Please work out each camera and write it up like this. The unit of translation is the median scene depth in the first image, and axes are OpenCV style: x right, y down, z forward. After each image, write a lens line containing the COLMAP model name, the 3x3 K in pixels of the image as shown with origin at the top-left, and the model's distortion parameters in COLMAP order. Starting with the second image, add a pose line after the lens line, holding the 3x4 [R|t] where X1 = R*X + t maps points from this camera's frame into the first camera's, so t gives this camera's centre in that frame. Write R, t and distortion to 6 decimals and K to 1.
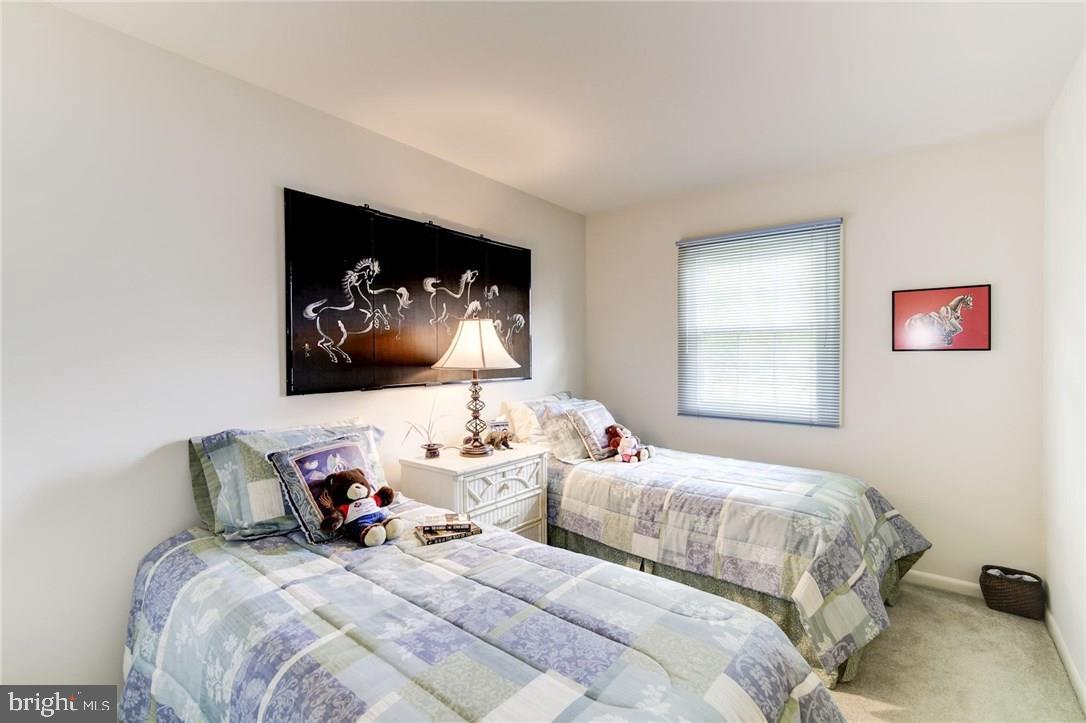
lens RADIAL K [[498.9, 0, 535.8], [0, 498.9, 360.2], [0, 0, 1]] dist [-0.003060, -0.000281]
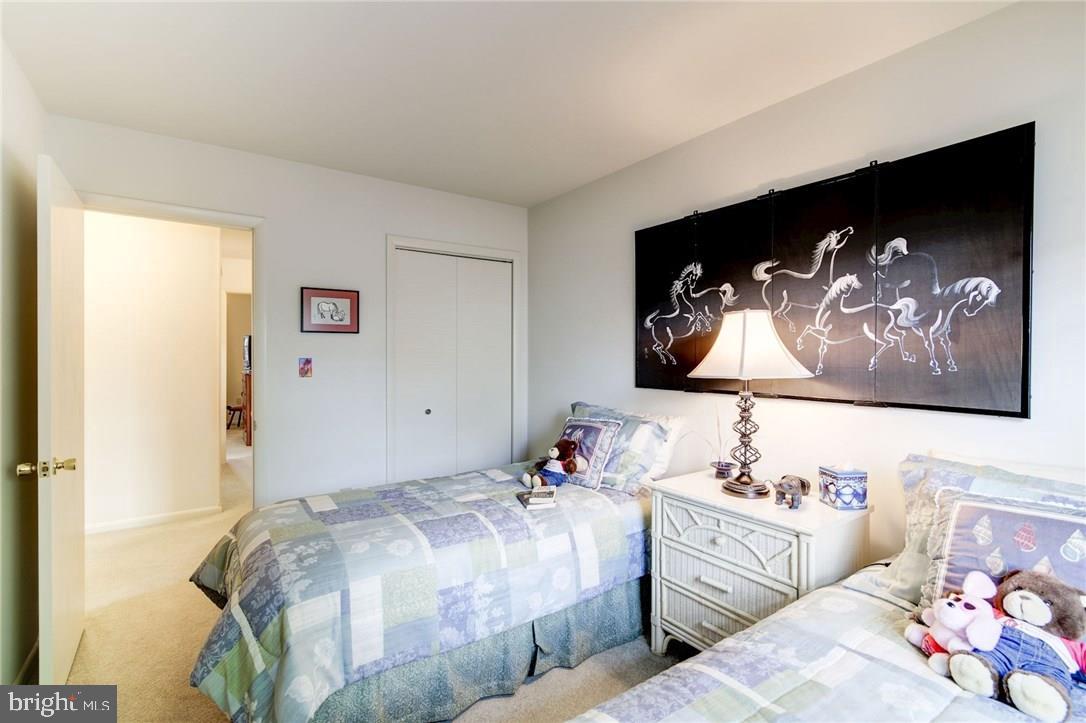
lens RADIAL K [[498.9, 0, 536.1], [0, 498.9, 355.7], [0, 0, 1]] dist [-0.003060, -0.000281]
pose [[-0.288548, 0.015128, -0.957346, 0.722822], [-0.006676, 0.999819, 0.017812, -0.030010], [0.957442, 0.011531, -0.288395, 0.963226]]
